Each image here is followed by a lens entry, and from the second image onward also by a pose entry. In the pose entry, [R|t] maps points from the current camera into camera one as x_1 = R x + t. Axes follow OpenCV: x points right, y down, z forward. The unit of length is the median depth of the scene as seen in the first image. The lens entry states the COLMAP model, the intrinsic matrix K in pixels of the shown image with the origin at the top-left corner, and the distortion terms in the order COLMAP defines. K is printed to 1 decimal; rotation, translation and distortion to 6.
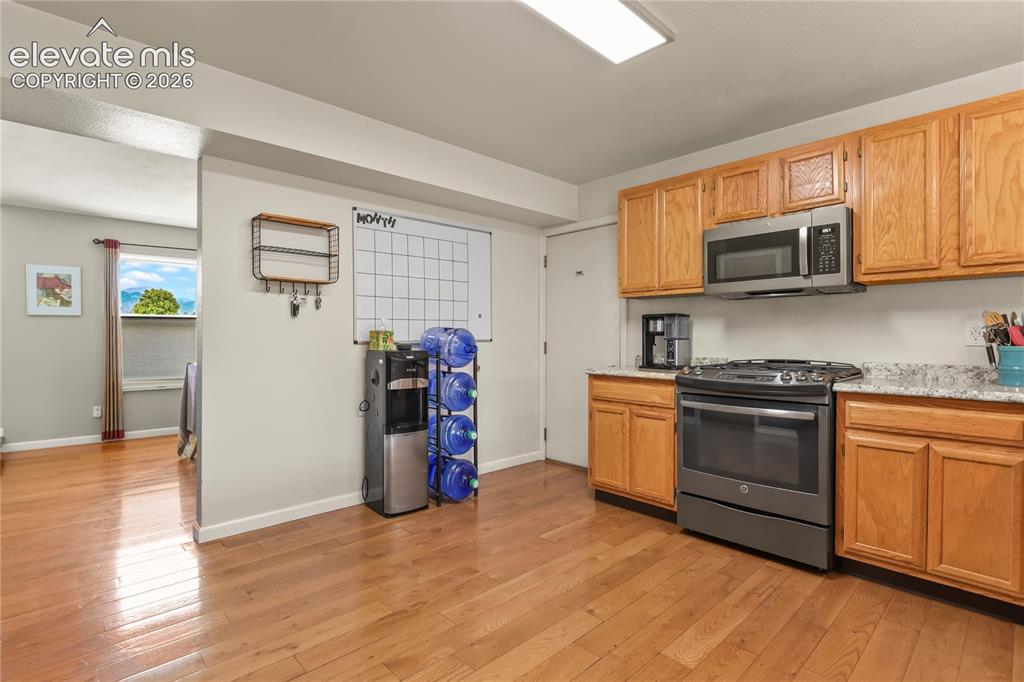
lens RADIAL K [[492.7, 0, 517.4], [0, 492.7, 335.7], [0, 0, 1]] dist [-0.008487, -0.003326]
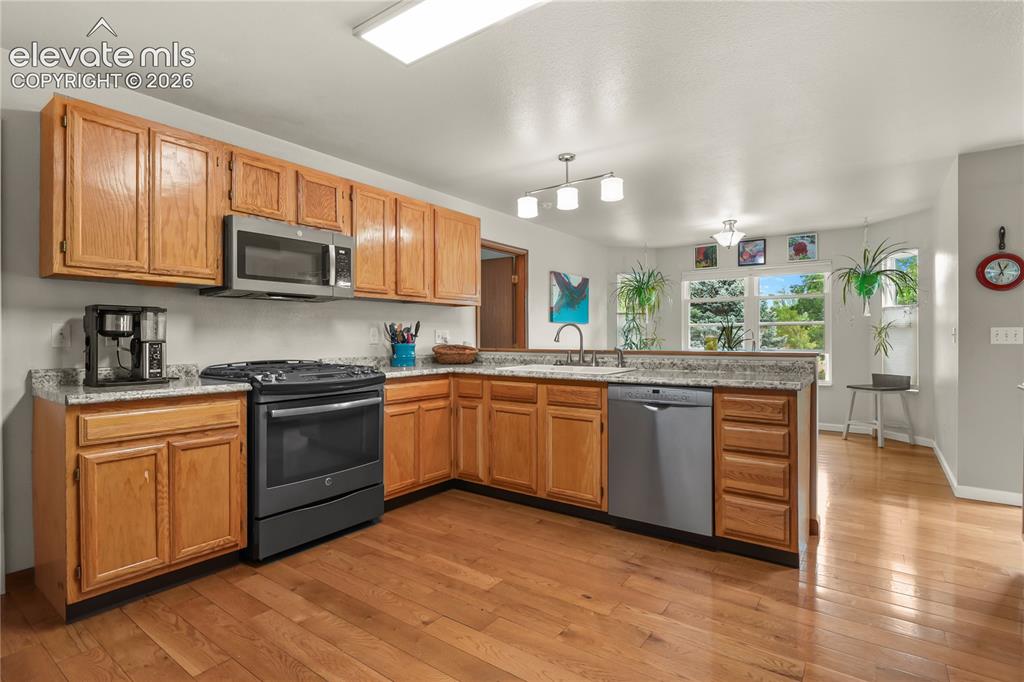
lens RADIAL K [[492.7, 0, 518.4], [0, 492.7, 336.2], [0, 0, 1]] dist [-0.008487, -0.003326]
pose [[-0.182786, 0.002266, 0.983150, -0.560301], [-0.001539, 0.999995, -0.002591, -0.000515], [-0.983151, -0.001987, -0.182782, 0.669945]]
